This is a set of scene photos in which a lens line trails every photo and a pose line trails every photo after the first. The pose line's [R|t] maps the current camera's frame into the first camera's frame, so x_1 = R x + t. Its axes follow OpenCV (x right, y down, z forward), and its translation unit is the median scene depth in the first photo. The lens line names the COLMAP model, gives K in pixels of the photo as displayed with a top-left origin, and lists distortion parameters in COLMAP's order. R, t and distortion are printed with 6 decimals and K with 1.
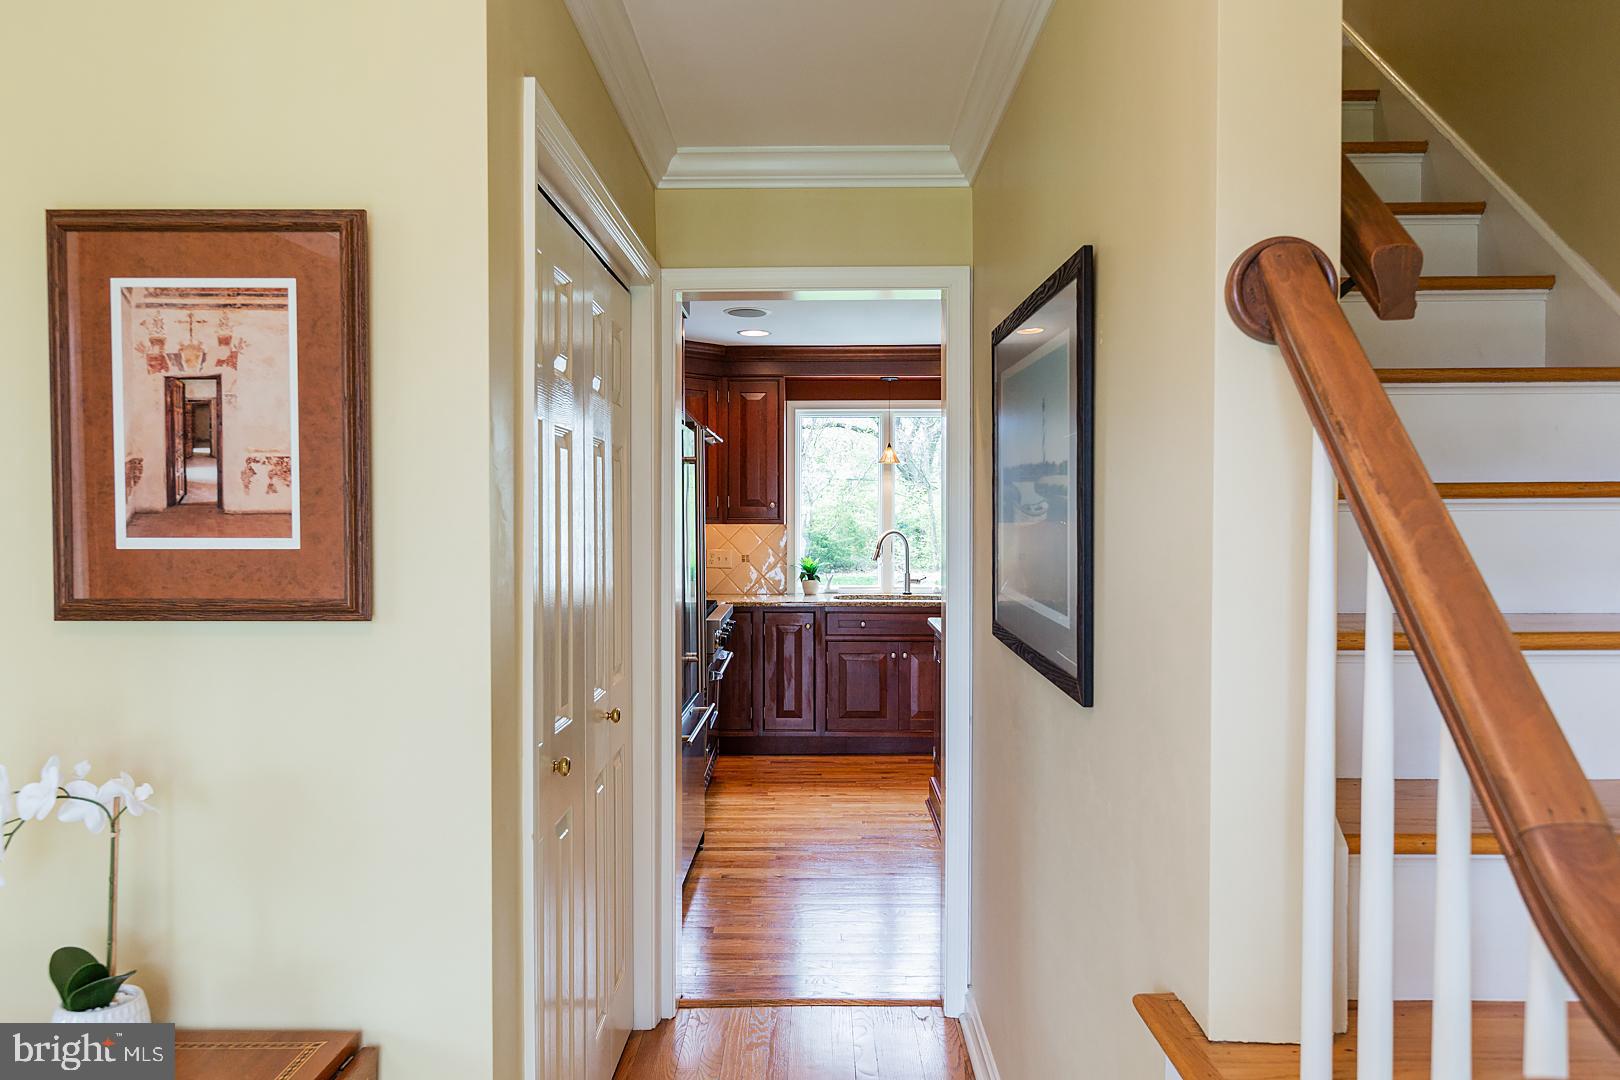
lens RADIAL K [[1101.5, 0, 802.3], [0, 1101.5, 535.8], [0, 0, 1]] dist [0.000758, -0.000468]
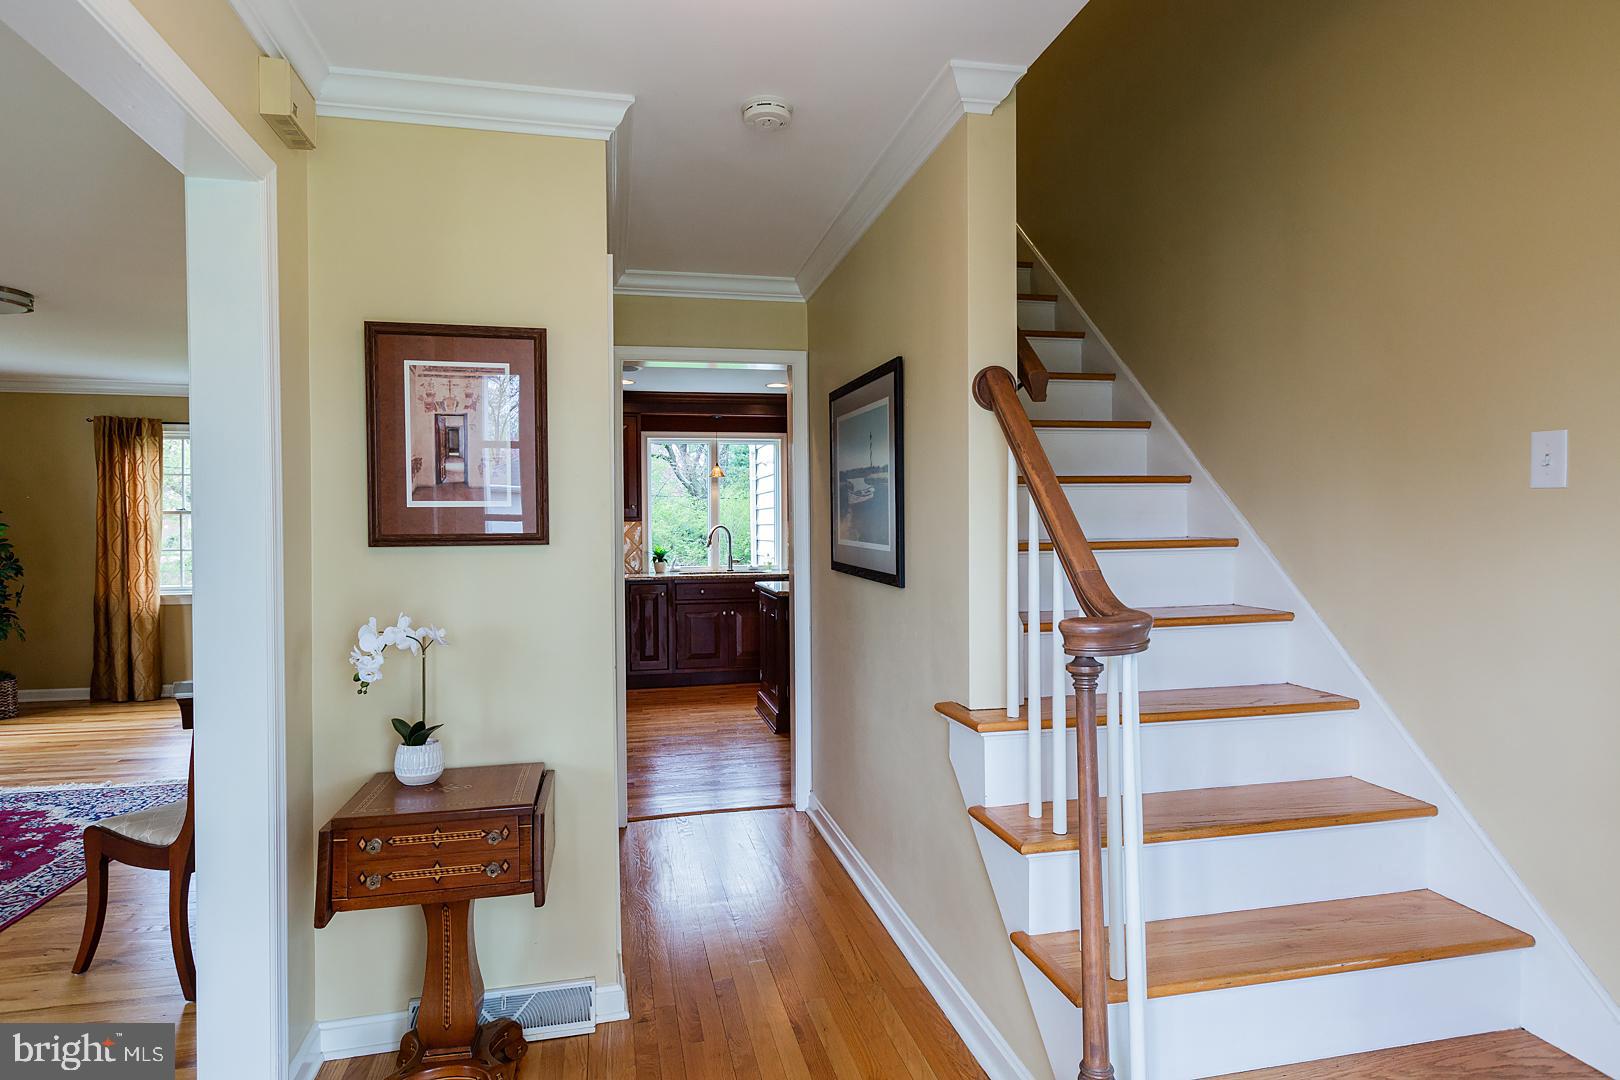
lens RADIAL K [[900.4, 0, 810.0], [0, 900.4, 540.0], [0, 0, 1]] dist [0.001550, -0.000759]
pose [[0.973166, -0.012940, 0.229740, -0.313571], [0.013767, 0.999903, -0.001995, 0.079453], [-0.229692, 0.005104, 0.973250, -0.620023]]
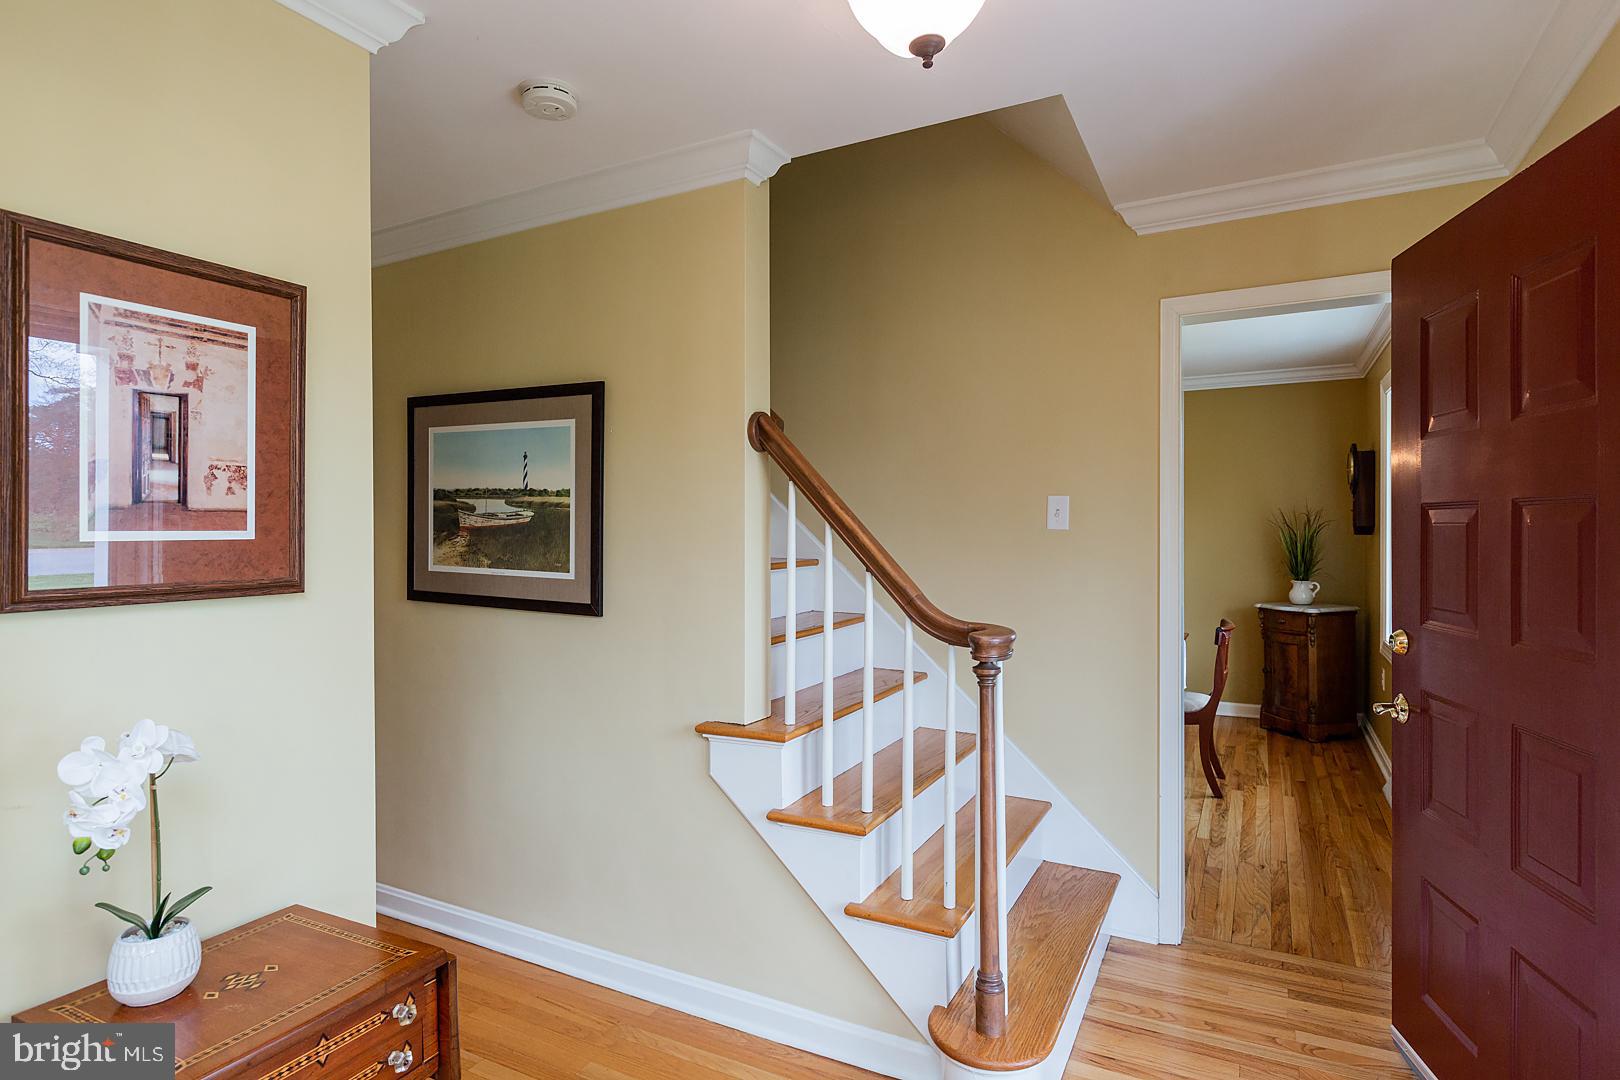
lens RADIAL K [[849.5, 0, 810.0], [0, 849.5, 540.0], [0, 0, 1]] dist [-0.002311, -0.001061]
pose [[0.454601, -0.014468, 0.890578, -1.039574], [0.019414, 0.999791, 0.006333, 0.019060], [-0.890484, 0.014411, 0.454787, -0.017030]]
